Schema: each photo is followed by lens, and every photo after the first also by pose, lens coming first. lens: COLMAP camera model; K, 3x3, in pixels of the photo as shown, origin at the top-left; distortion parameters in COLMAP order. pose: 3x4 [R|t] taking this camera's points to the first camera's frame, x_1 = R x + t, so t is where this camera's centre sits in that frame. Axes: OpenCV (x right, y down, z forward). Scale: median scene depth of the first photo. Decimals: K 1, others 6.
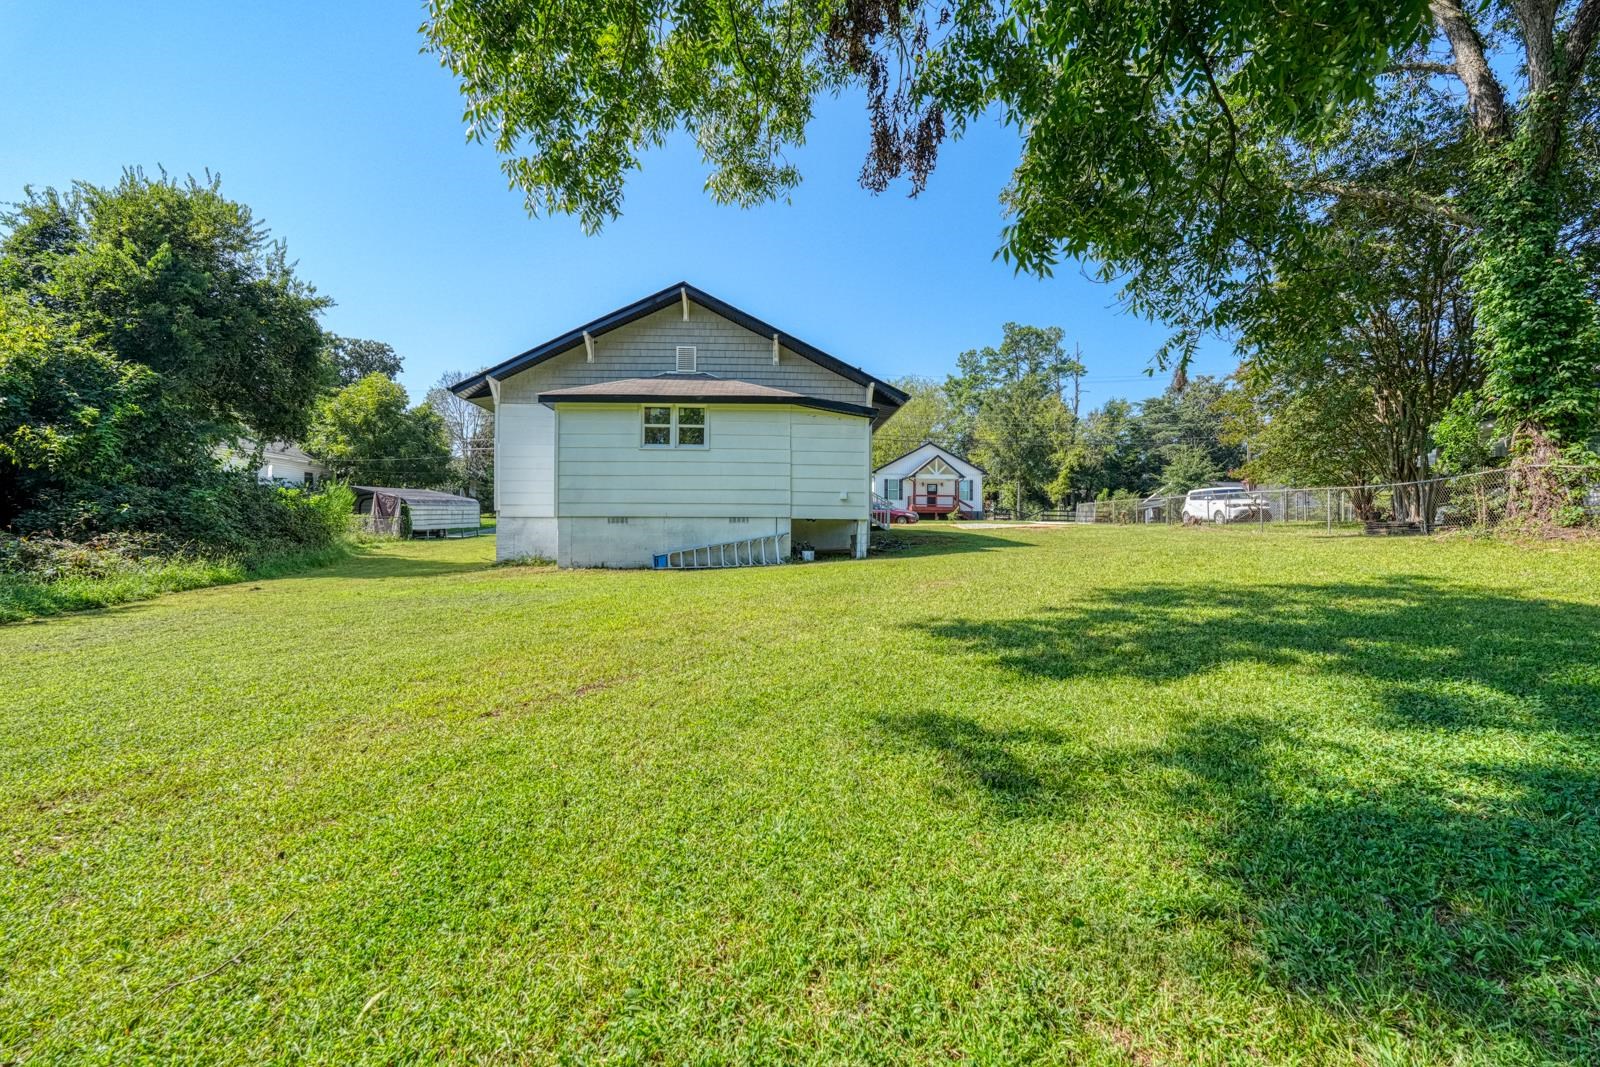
lens RADIAL K [[698.9, 0, 801.4], [0, 698.9, 538.7], [0, 0, 1]] dist [0.001667, 0.000997]
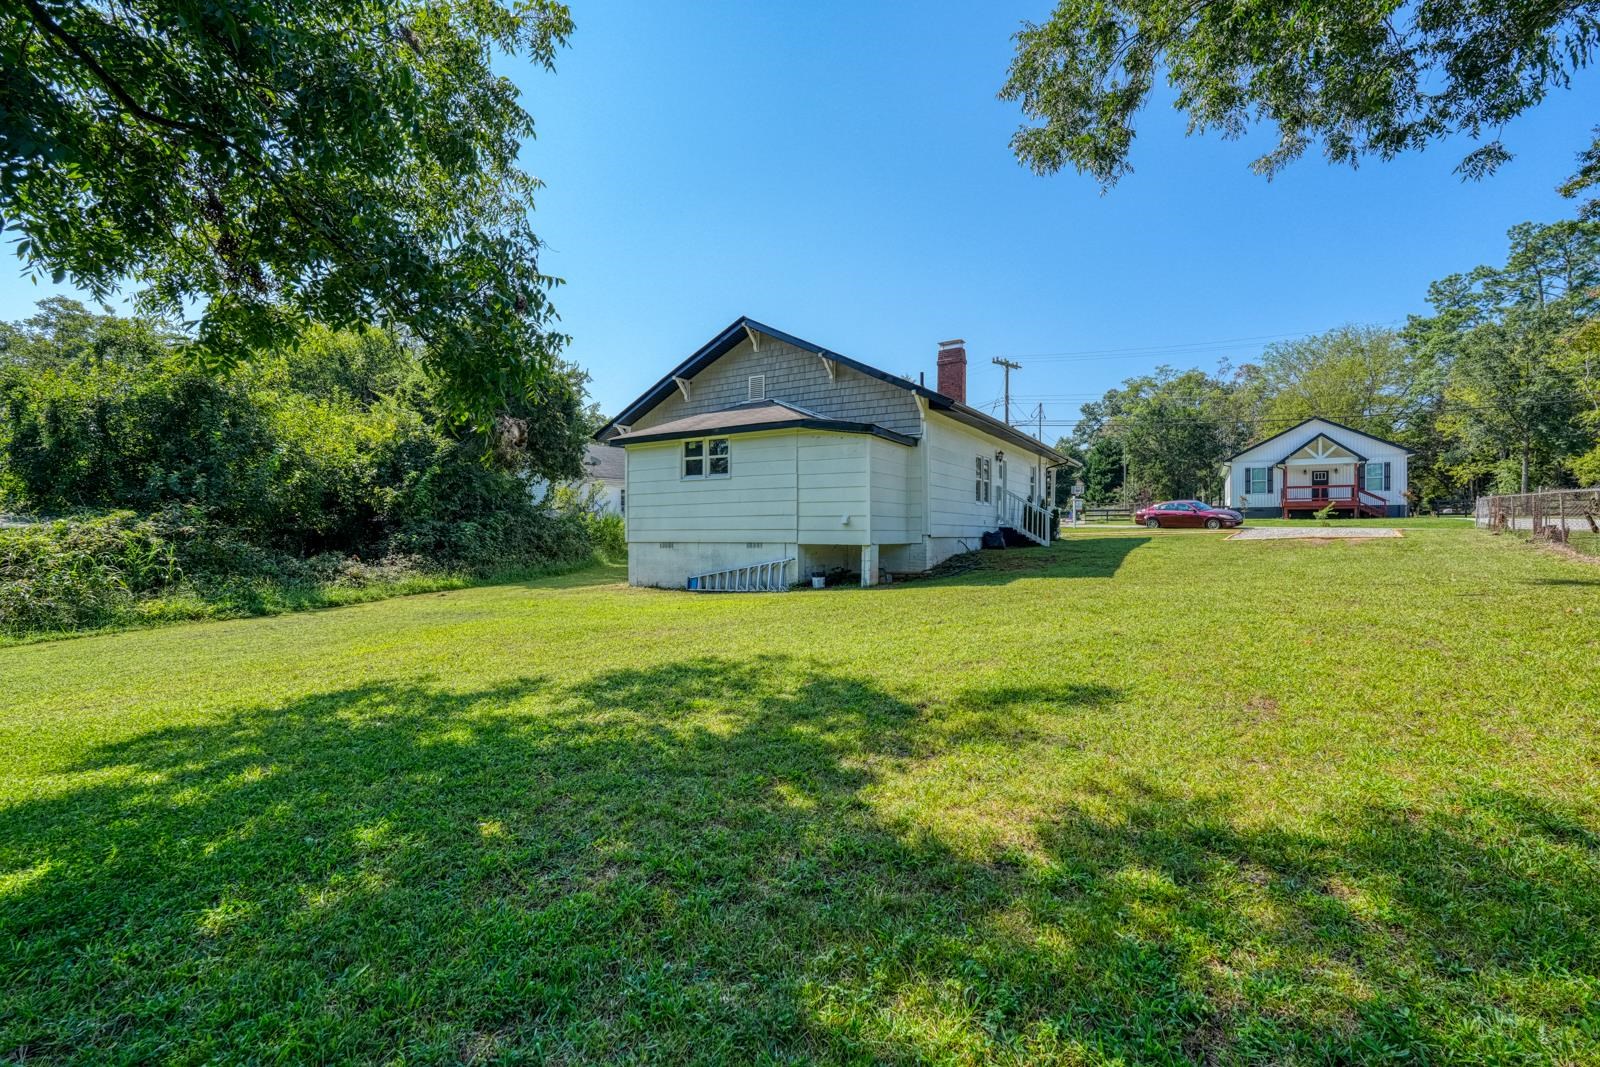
lens RADIAL K [[698.9, 0, 800.7], [0, 698.9, 531.7], [0, 0, 1]] dist [0.001667, 0.000997]
pose [[0.827373, -0.005631, -0.561624, 0.525076], [0.004071, 0.999984, -0.004028, -0.041400], [0.561638, 0.001046, 0.827383, 0.189280]]
